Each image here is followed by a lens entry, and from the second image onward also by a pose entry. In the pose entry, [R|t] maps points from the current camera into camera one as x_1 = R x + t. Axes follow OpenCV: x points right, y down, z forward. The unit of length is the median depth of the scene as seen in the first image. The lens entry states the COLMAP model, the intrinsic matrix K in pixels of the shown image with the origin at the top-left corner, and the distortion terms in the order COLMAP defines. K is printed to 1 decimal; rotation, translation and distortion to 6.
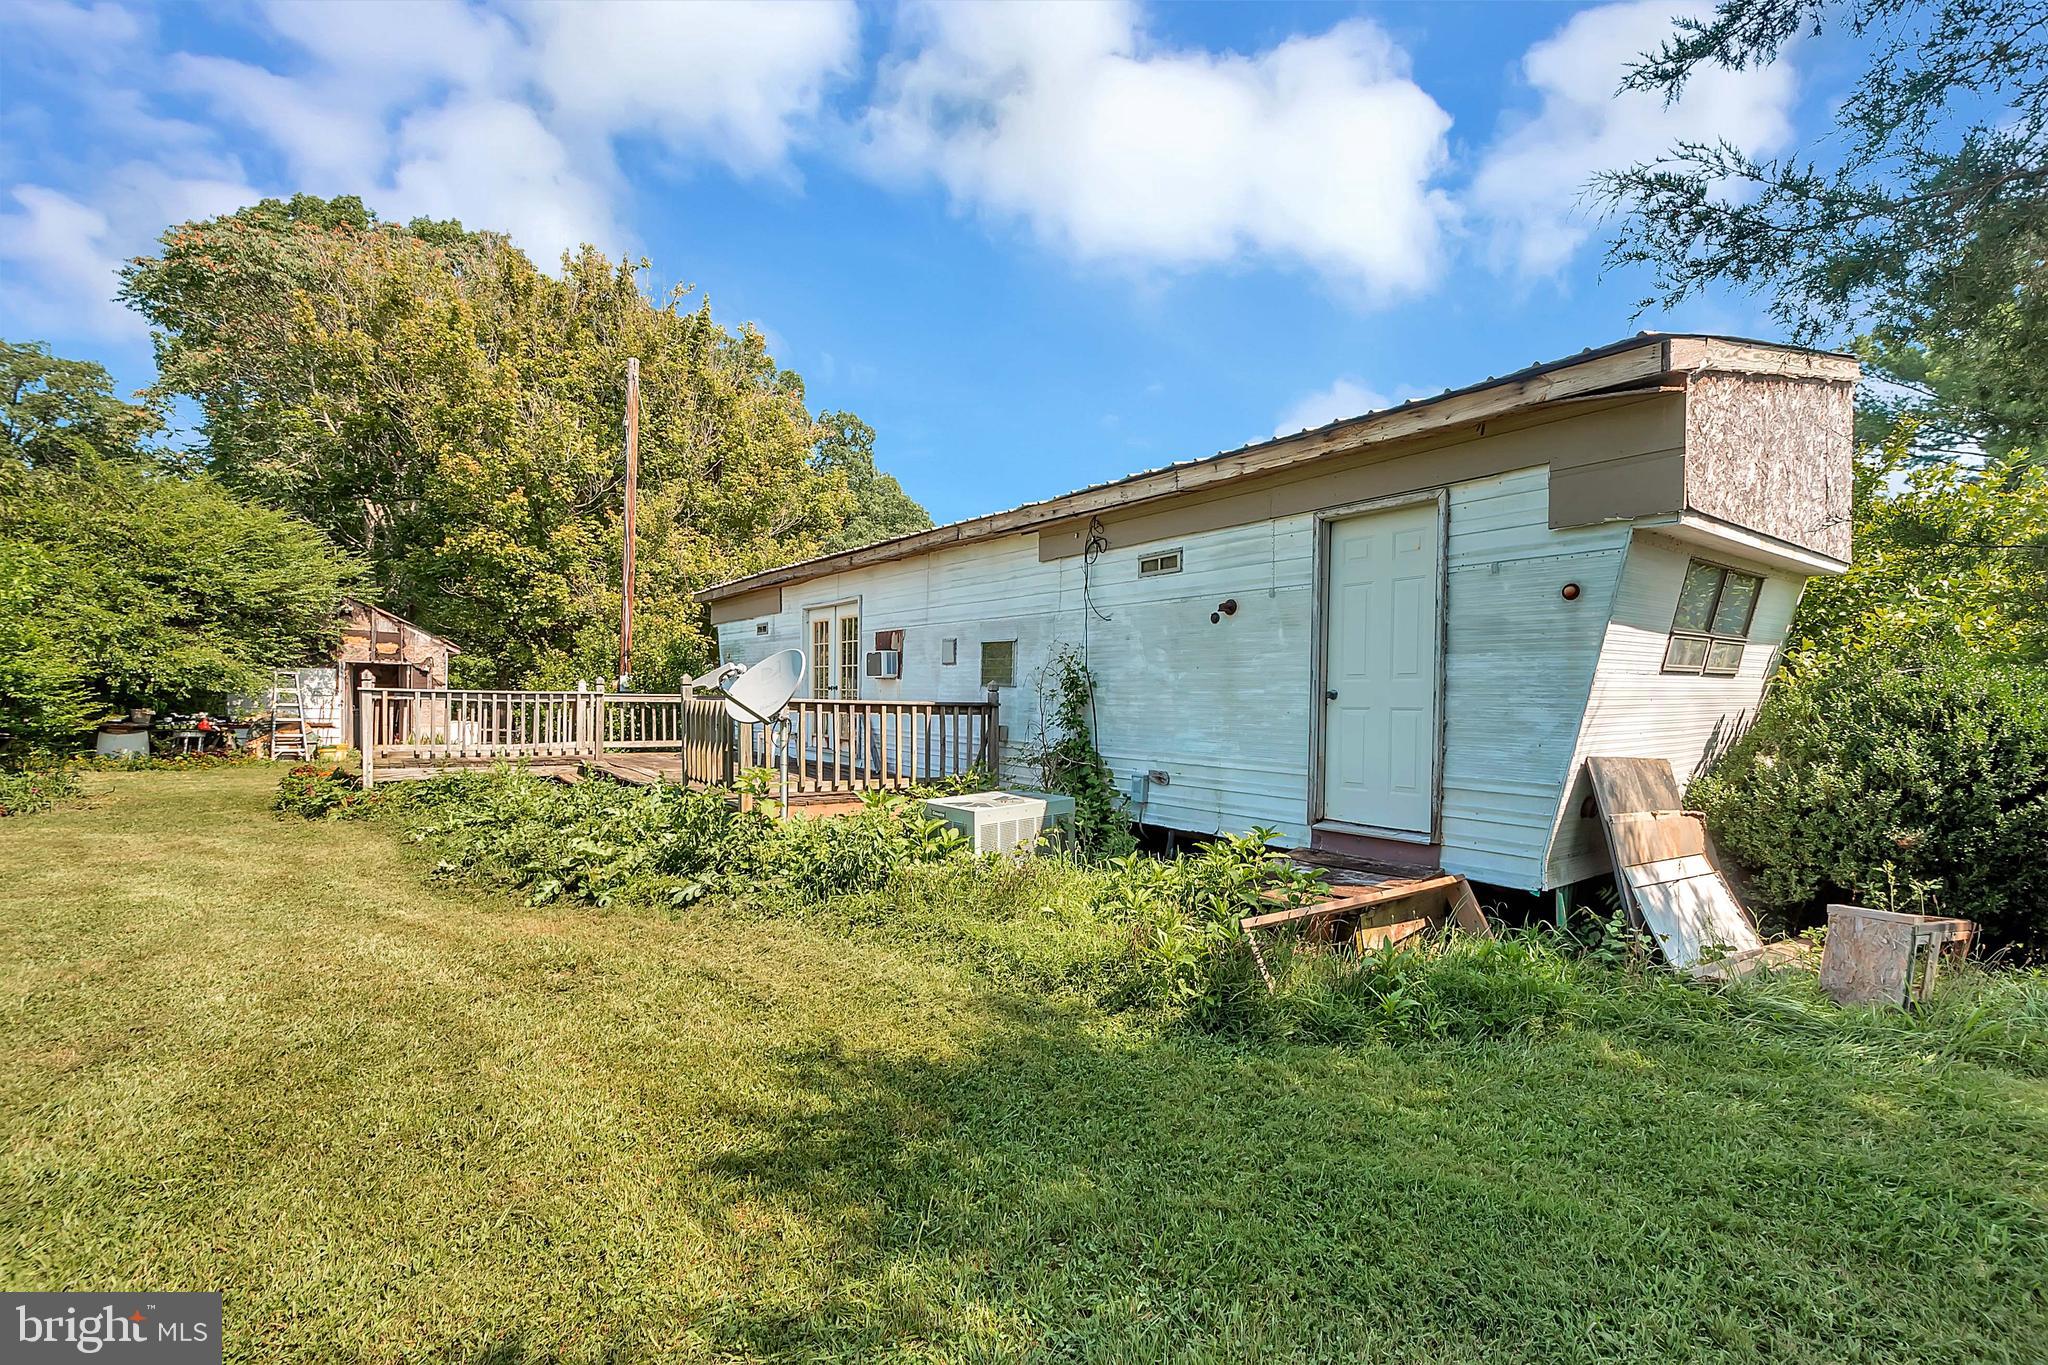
lens RADIAL K [[898.1, 0, 1019.2], [0, 898.1, 702.6], [0, 0, 1]] dist [0.001914, -0.000553]
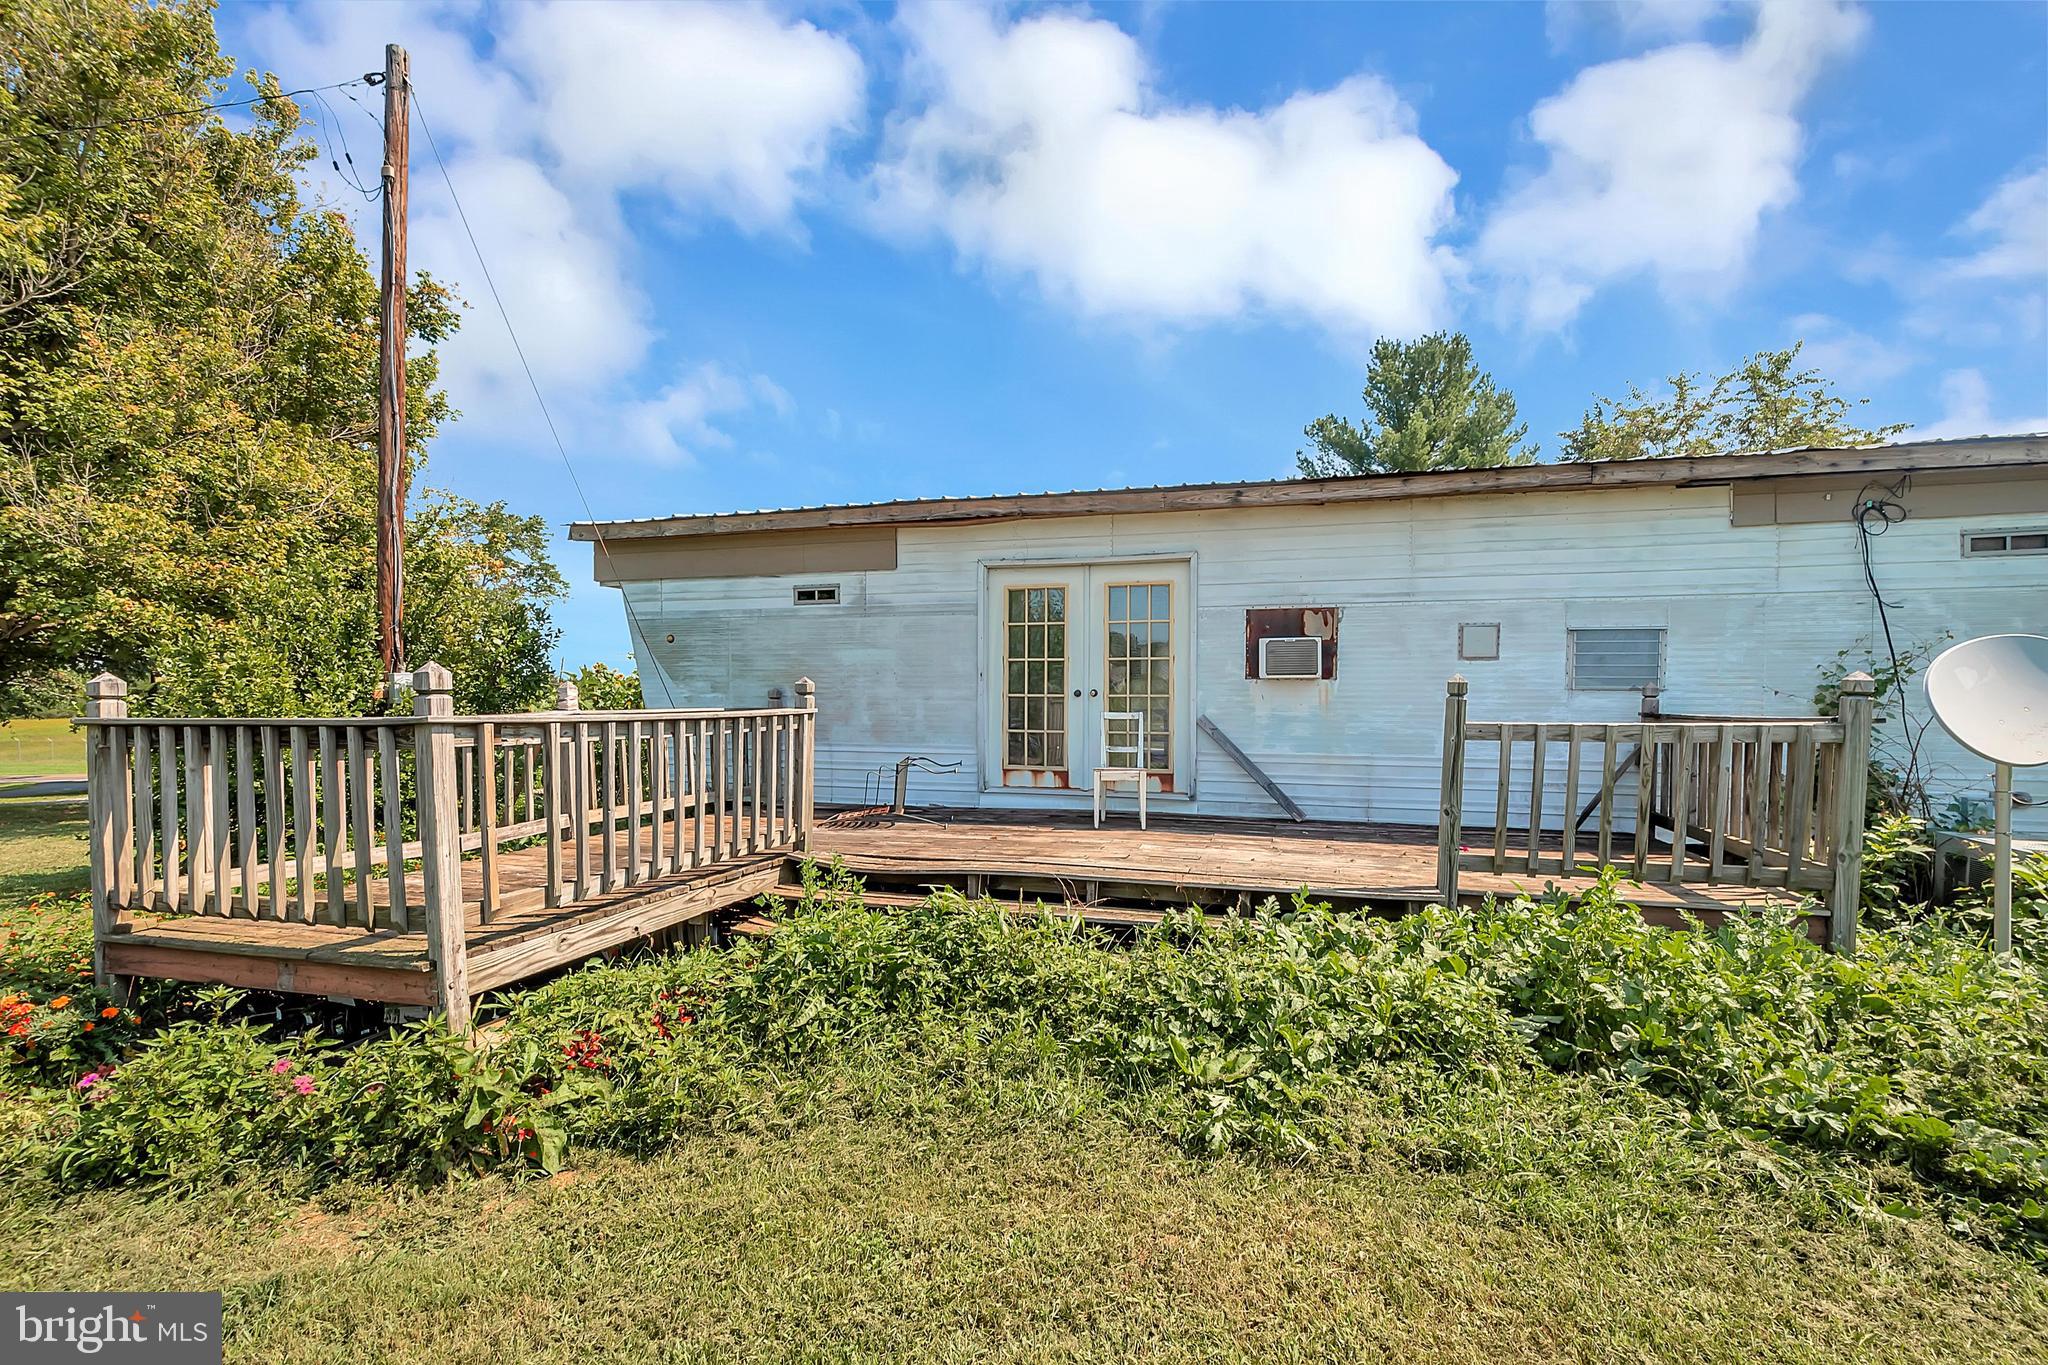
lens RADIAL K [[898.1, 0, 1019.2], [0, 898.1, 702.6], [0, 0, 1]] dist [0.001914, -0.000553]
pose [[0.797731, -0.016750, 0.602781, -0.861113], [0.017297, 0.999838, 0.004892, -0.019984], [-0.602766, 0.006523, 0.797892, 0.709240]]
